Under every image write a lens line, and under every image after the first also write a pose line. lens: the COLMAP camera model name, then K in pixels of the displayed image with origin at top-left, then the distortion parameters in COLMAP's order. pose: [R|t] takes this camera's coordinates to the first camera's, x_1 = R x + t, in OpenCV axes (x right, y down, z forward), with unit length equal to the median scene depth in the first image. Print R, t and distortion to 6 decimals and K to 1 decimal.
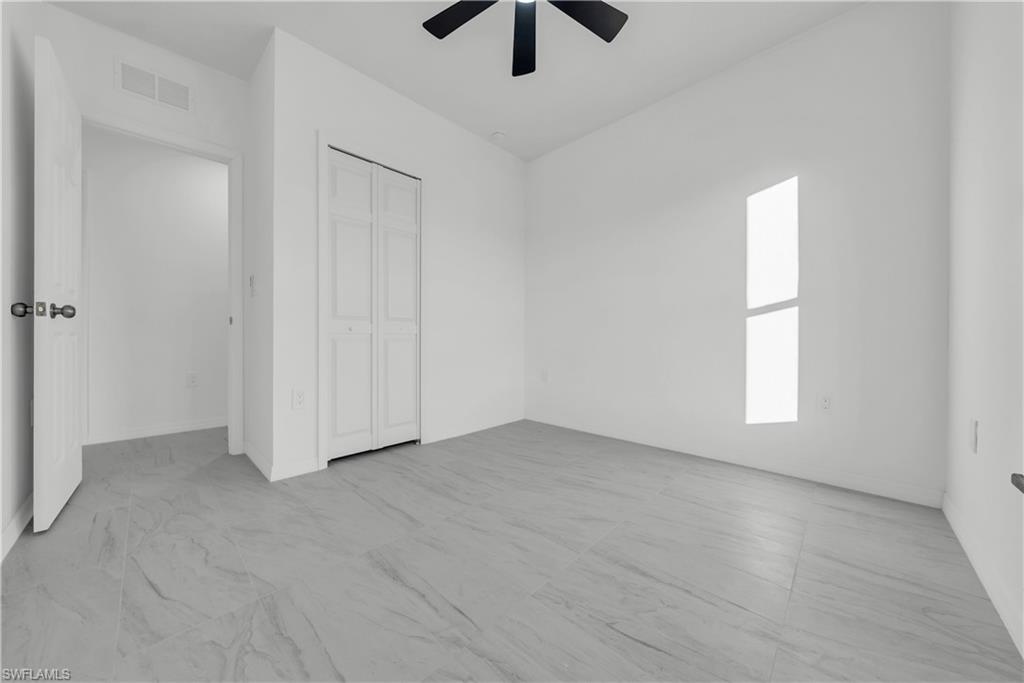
lens RADIAL K [[349.5, 0, 512.4], [0, 349.5, 334.5], [0, 0, 1]] dist [0.000530, 0.000010]
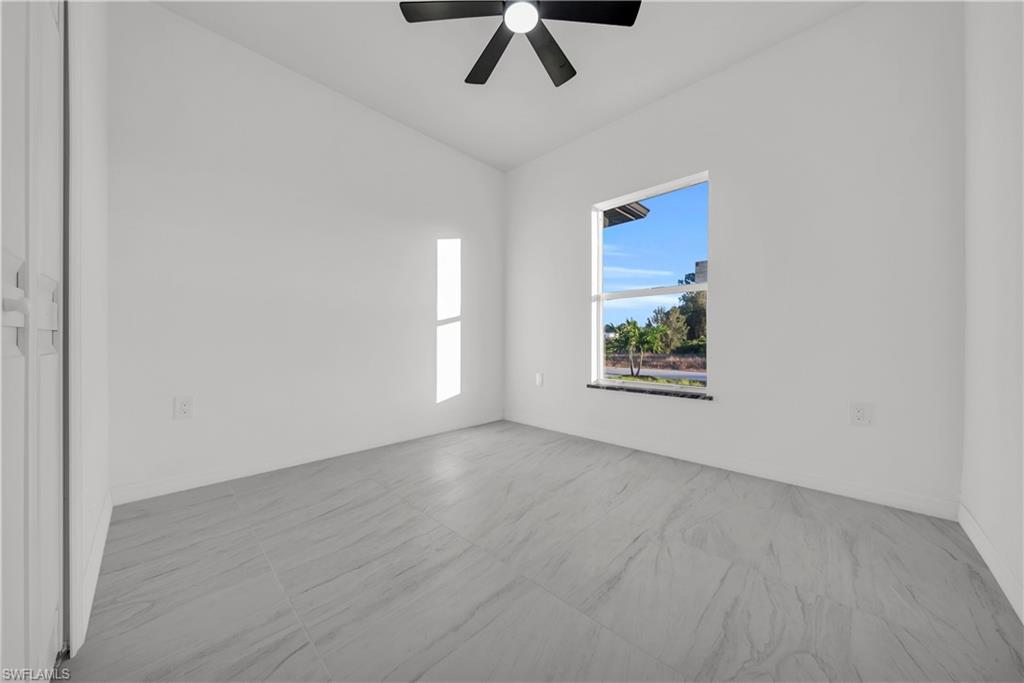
lens RADIAL K [[349.5, 0, 509.7], [0, 349.5, 346.0], [0, 0, 1]] dist [0.000530, 0.000010]
pose [[0.014005, -0.016516, 0.999766, -1.022158], [-0.012749, 0.999779, 0.016695, 0.001553], [-0.999821, -0.012980, 0.013792, 0.991465]]
